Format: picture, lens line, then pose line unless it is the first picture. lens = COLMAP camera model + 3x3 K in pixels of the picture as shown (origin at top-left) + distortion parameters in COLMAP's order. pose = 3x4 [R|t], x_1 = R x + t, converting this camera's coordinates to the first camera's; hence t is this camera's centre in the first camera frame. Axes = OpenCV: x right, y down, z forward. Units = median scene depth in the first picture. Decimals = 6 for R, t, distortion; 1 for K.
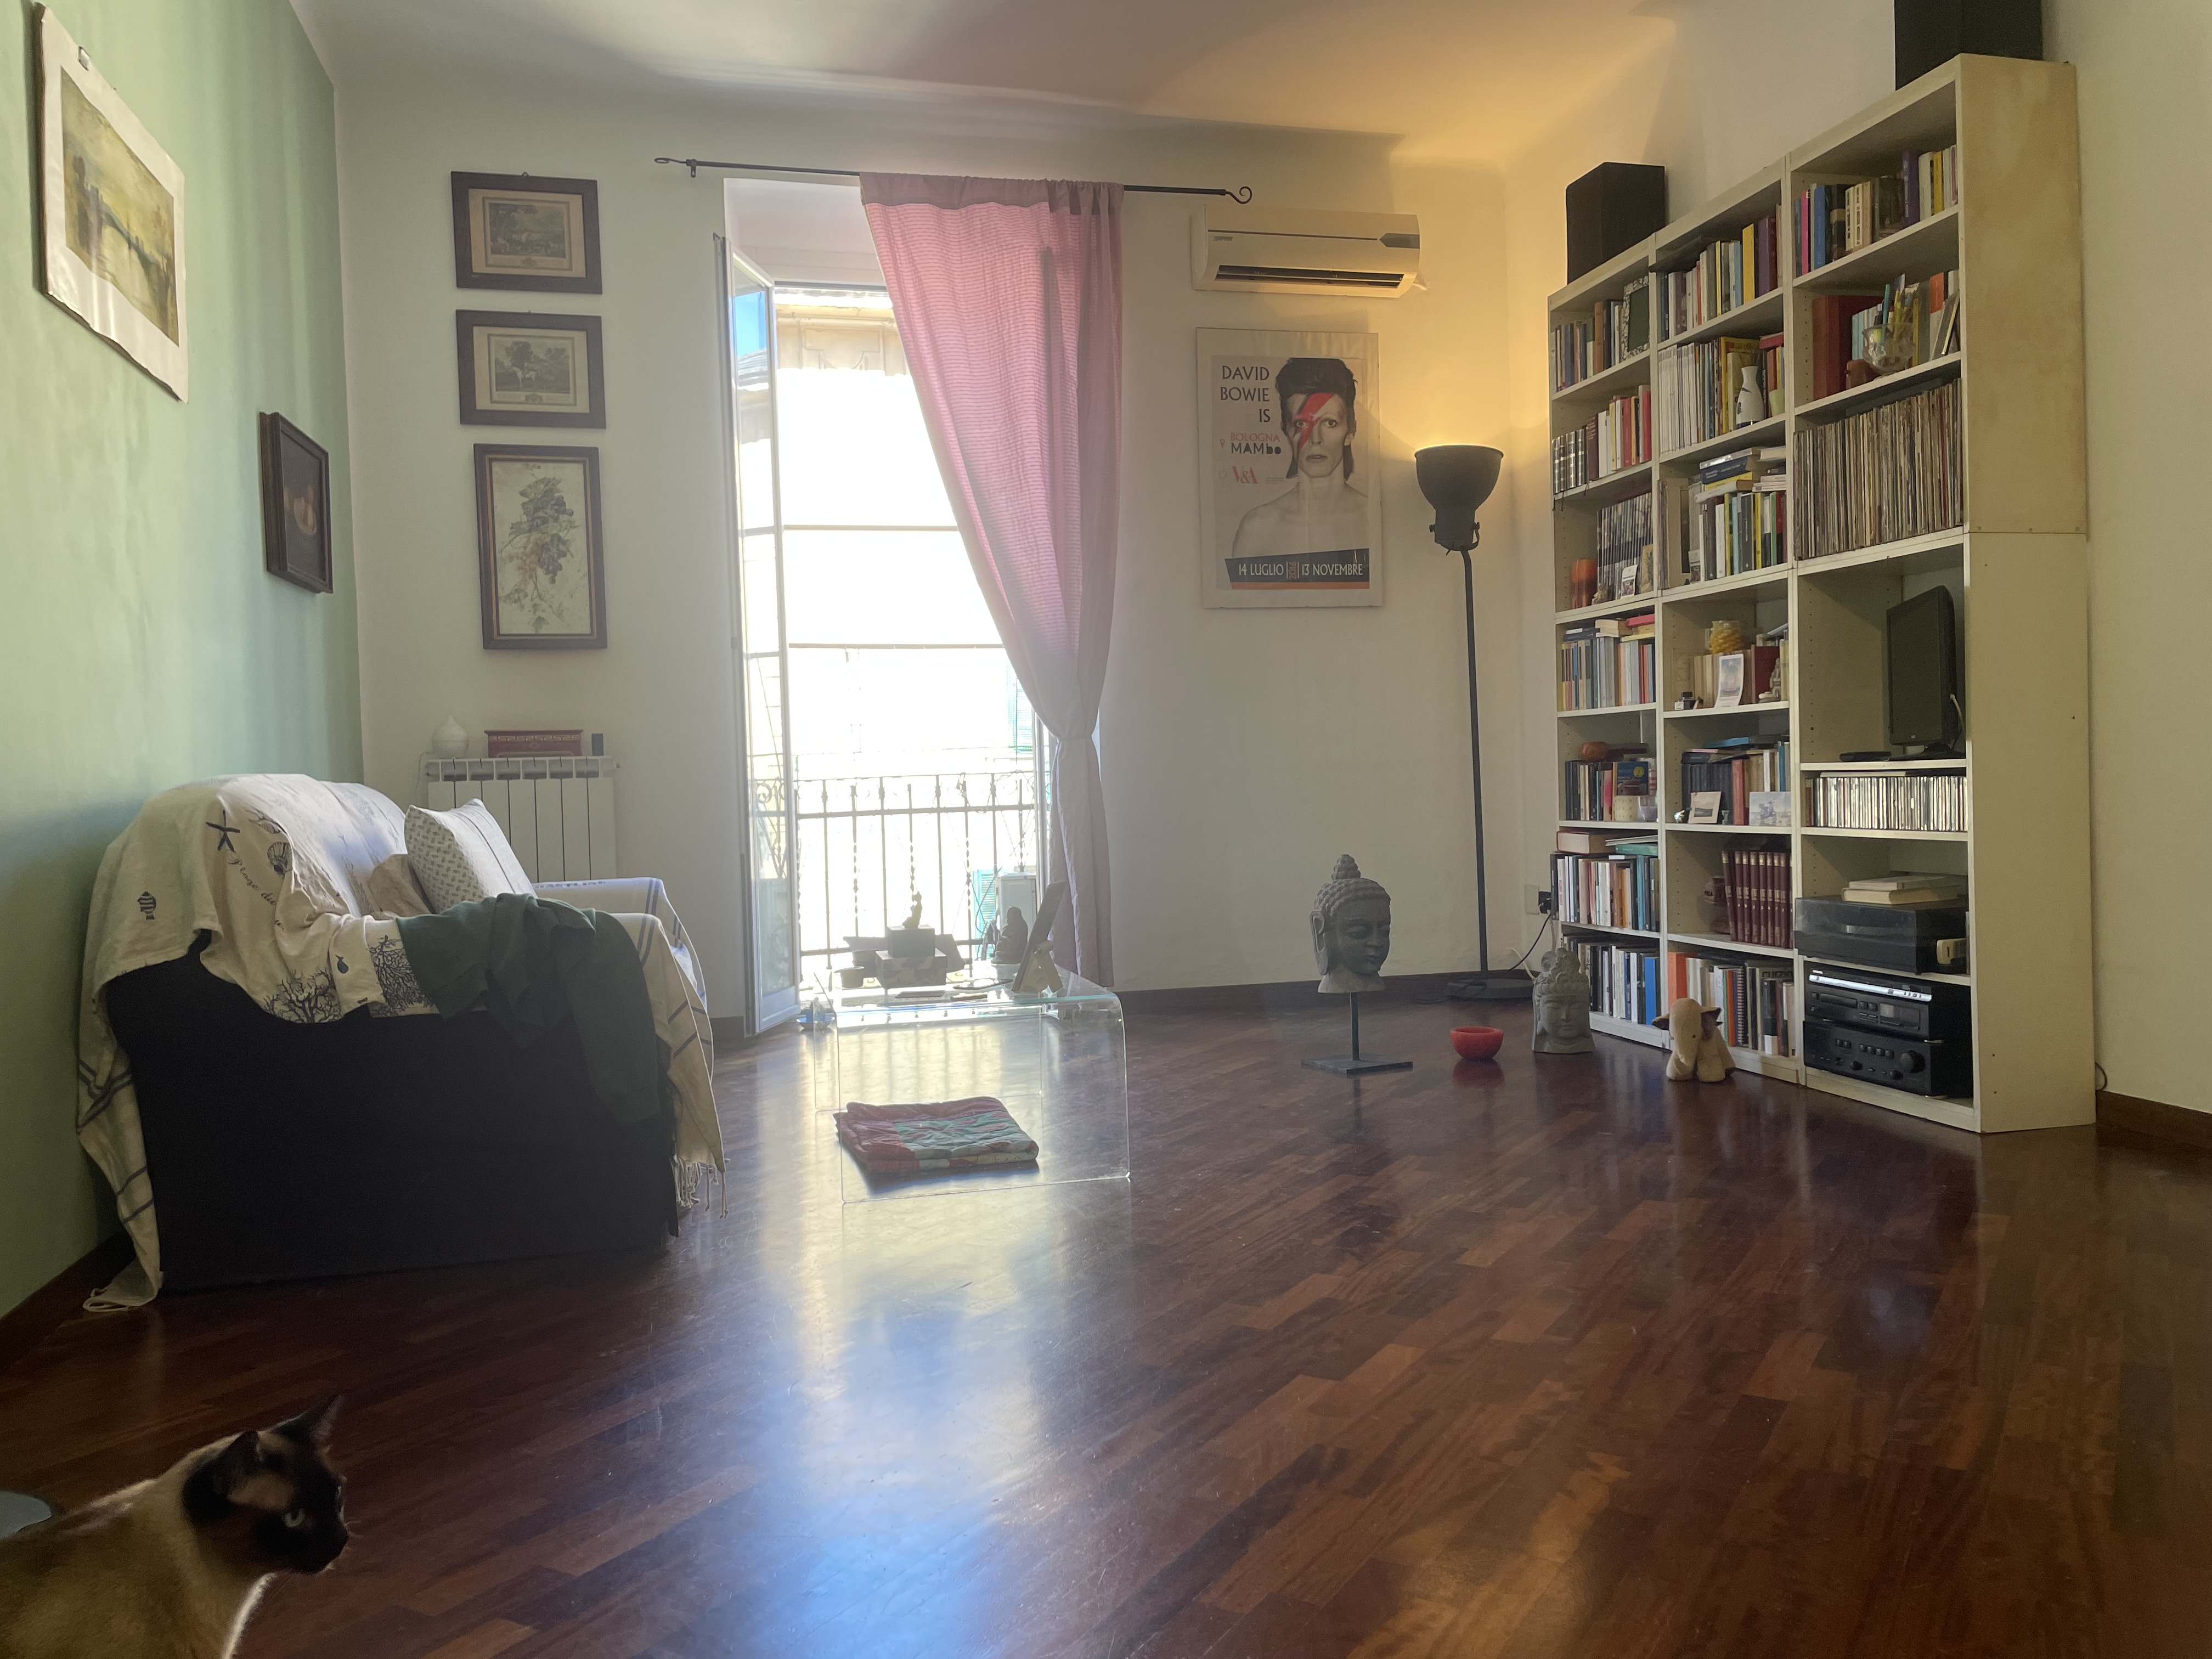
lens RADIAL K [[1626.9, 0, 1112.6], [0, 1626.9, 829.2], [0, 0, 1]] dist [0.053705, -0.115260]
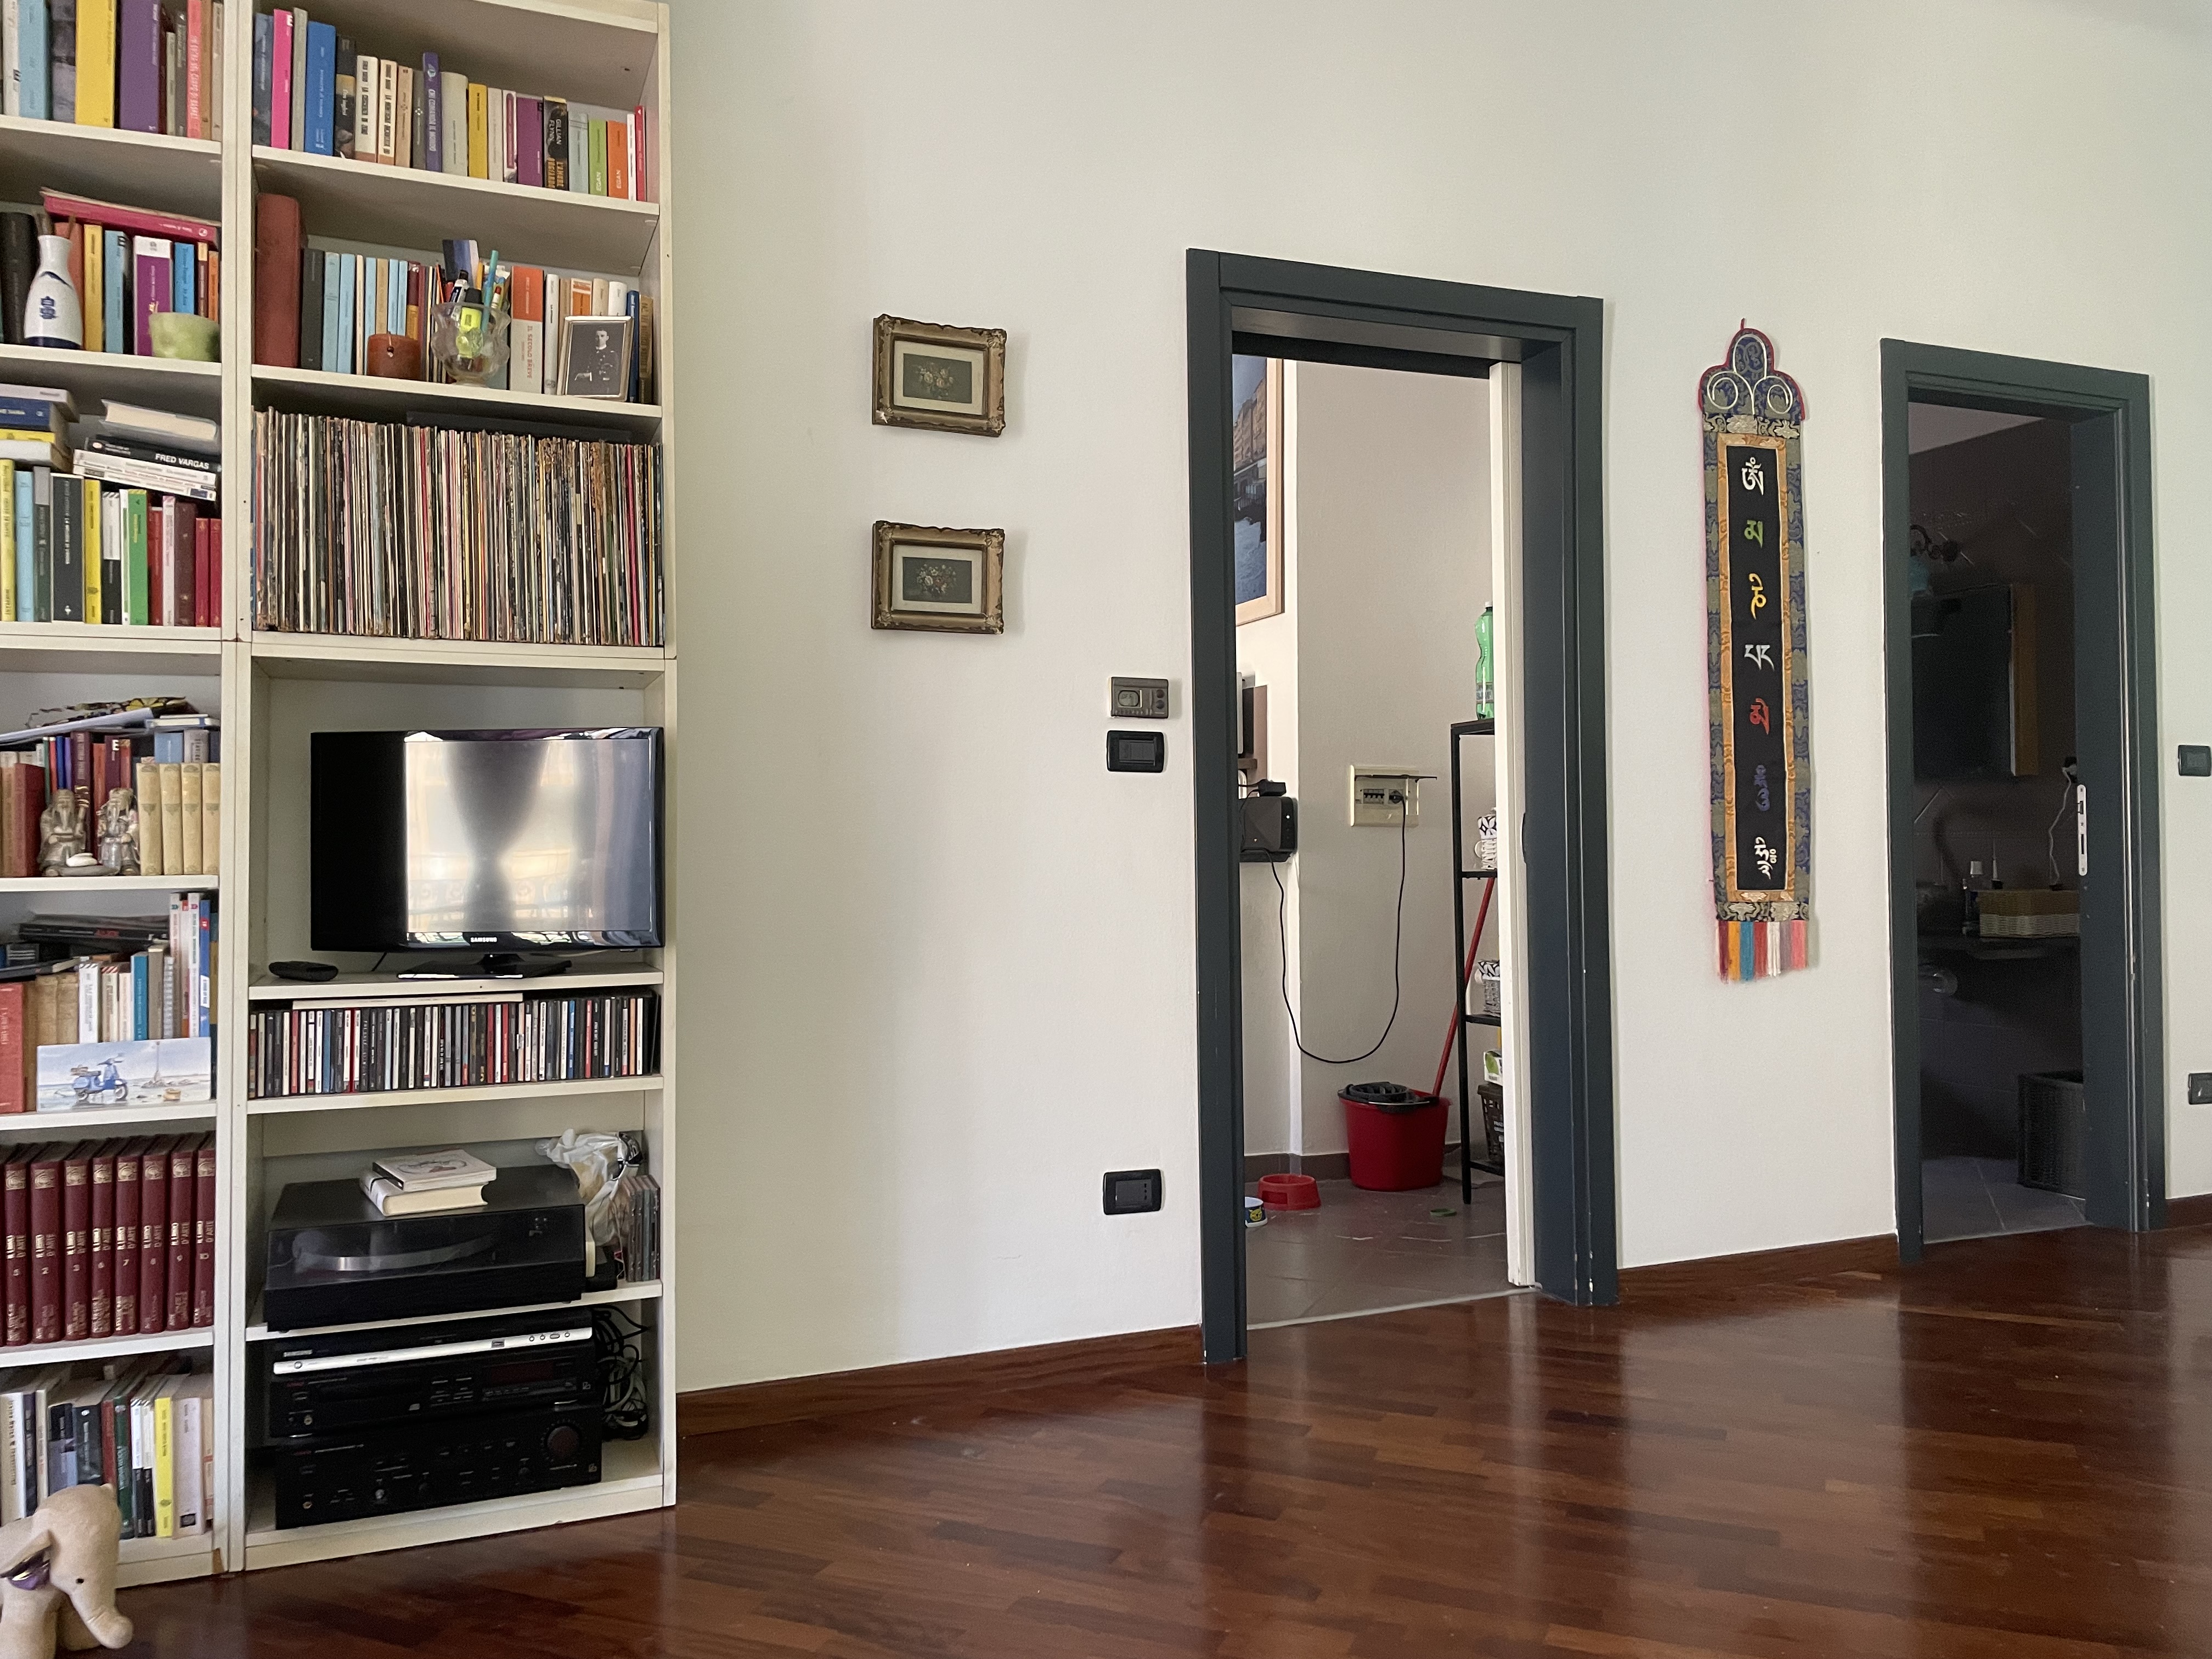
lens RADIAL K [[1661.7, 0, 1115.8], [0, 1661.7, 813.1], [0, 0, 1]] dist [0.085056, -0.108527]
pose [[-0.148000, 0.056251, 0.987386, -0.155344], [0.040944, 0.997874, -0.050711, -0.045406], [-0.988139, 0.032922, -0.149989, 0.613965]]
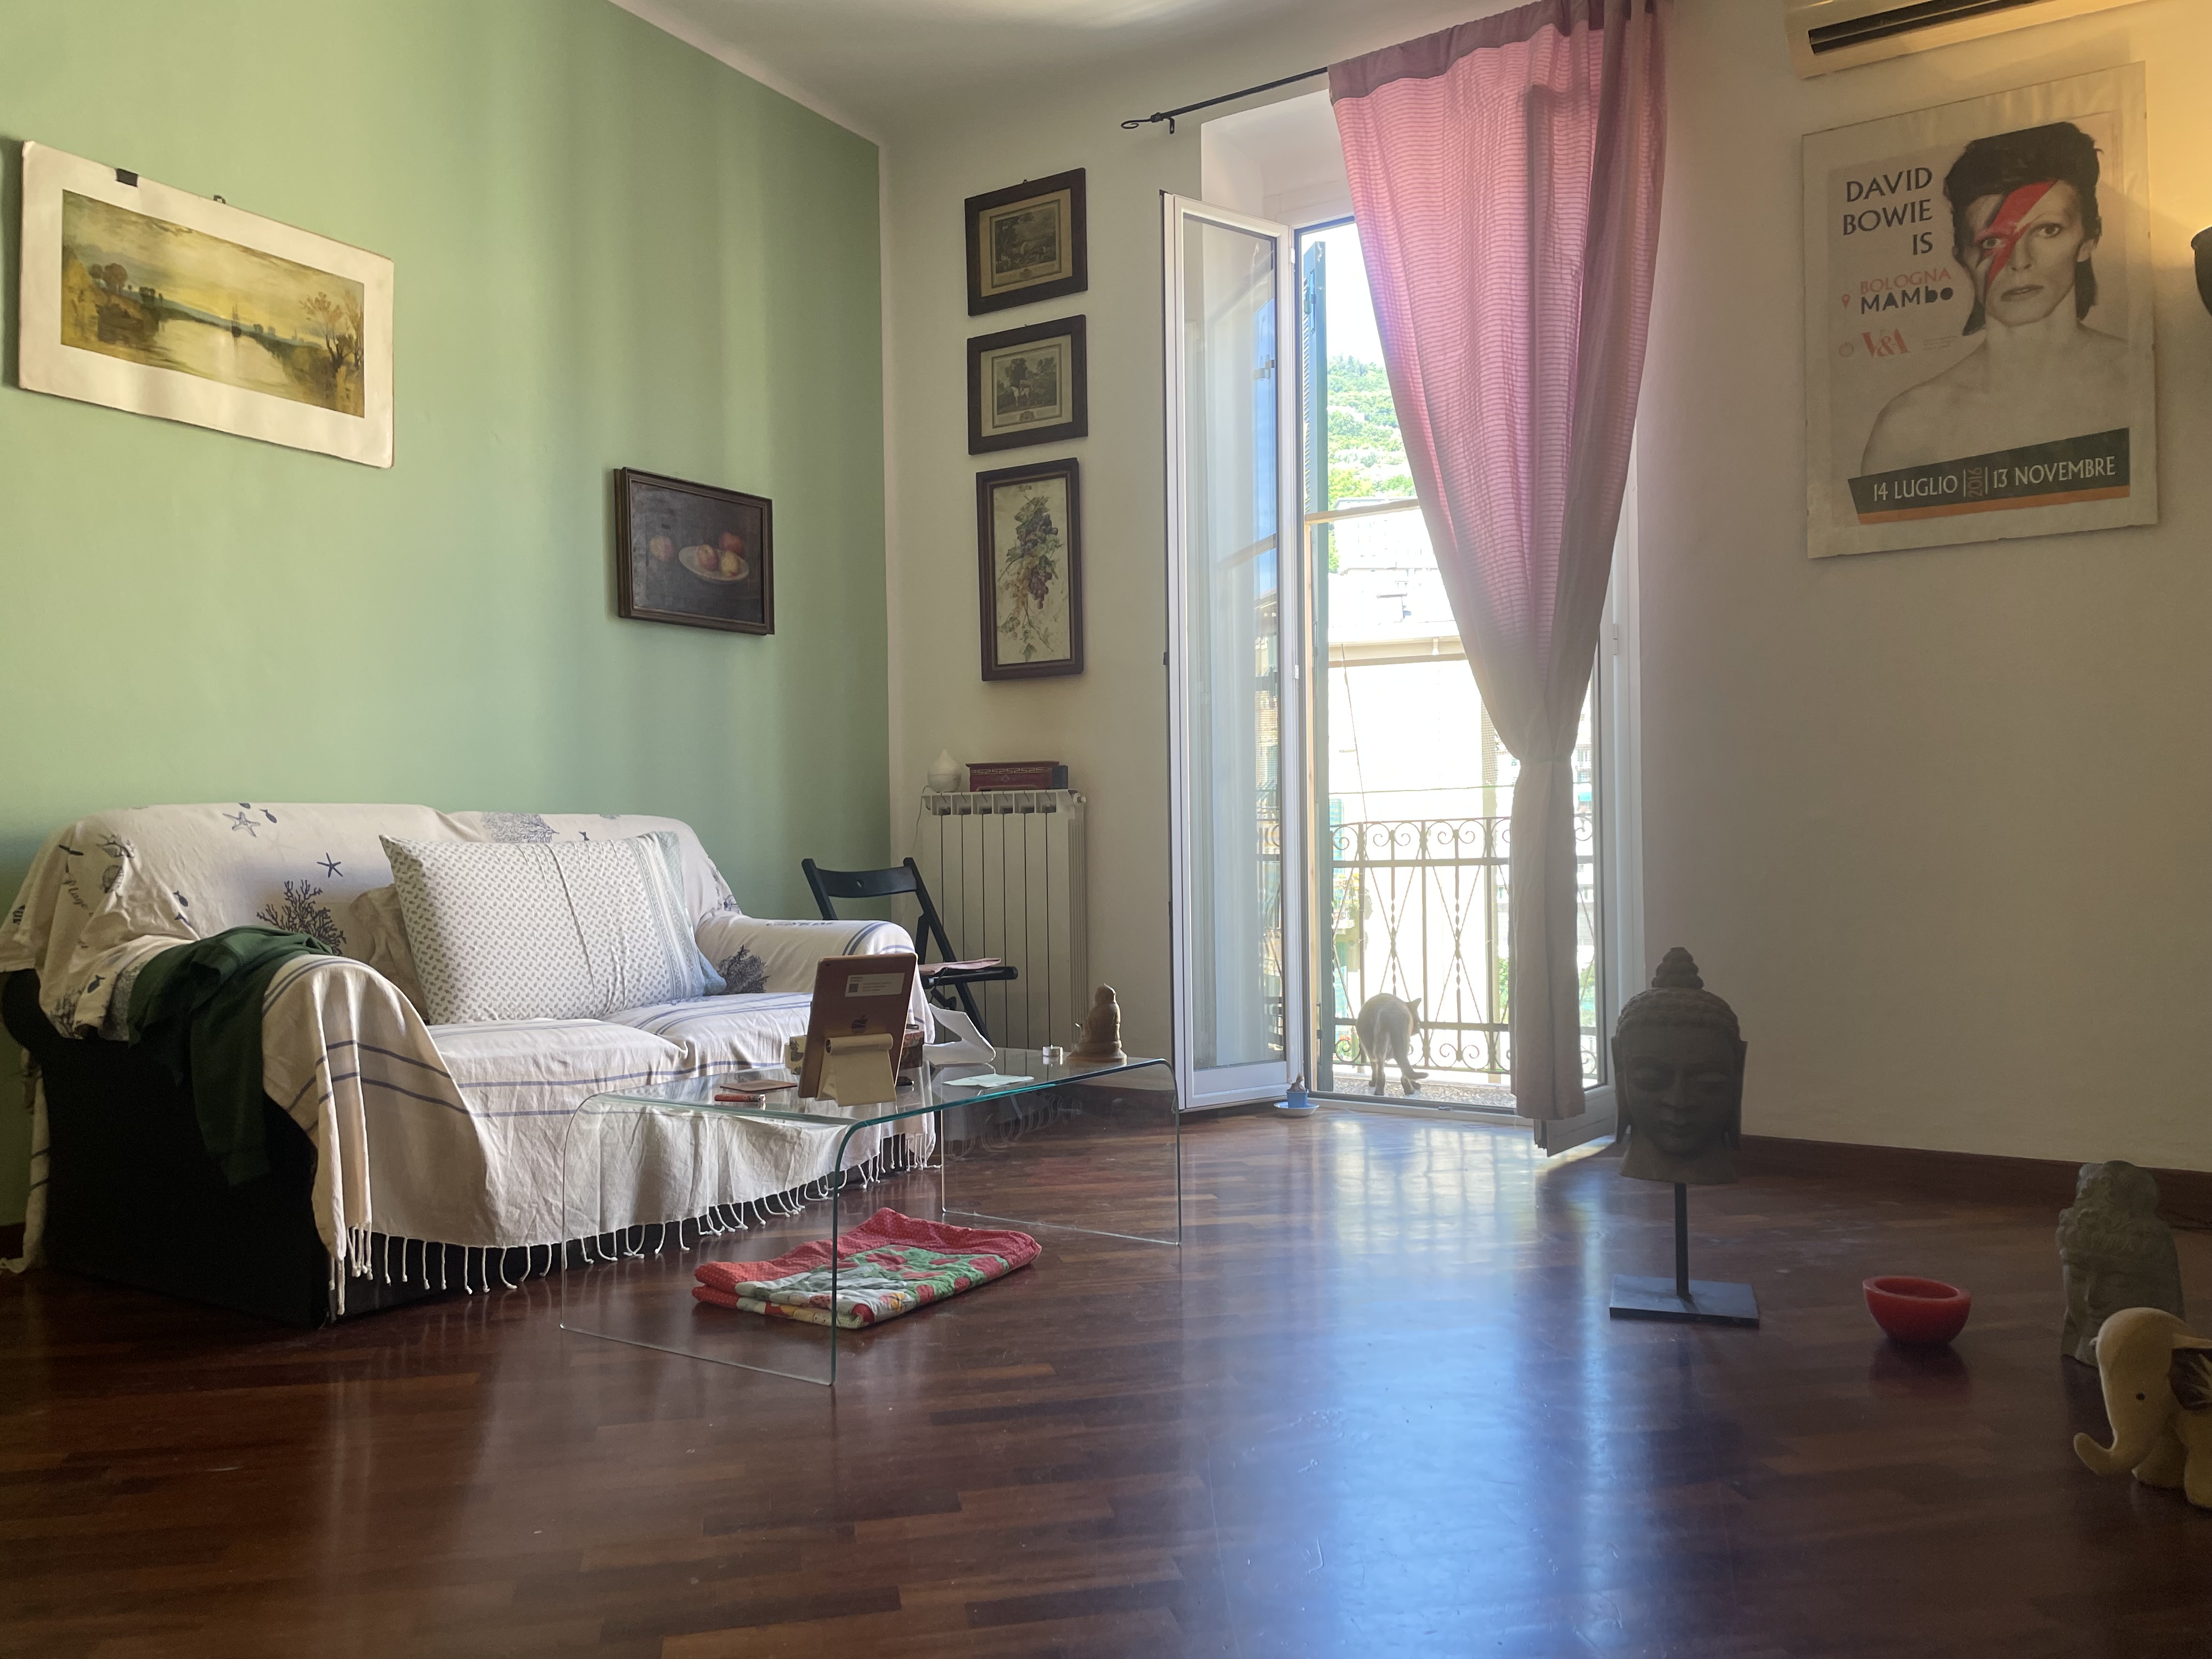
lens RADIAL K [[1653.5, 0, 1106.0], [0, 1653.5, 829.5], [0, 0, 1]] dist [0.086584, -0.123557]
pose [[0.690841, 0.012710, -0.722895, 0.386901], [-0.031469, 0.999427, -0.012502, -0.011643], [0.722322, 0.031386, 0.690845, 0.375153]]
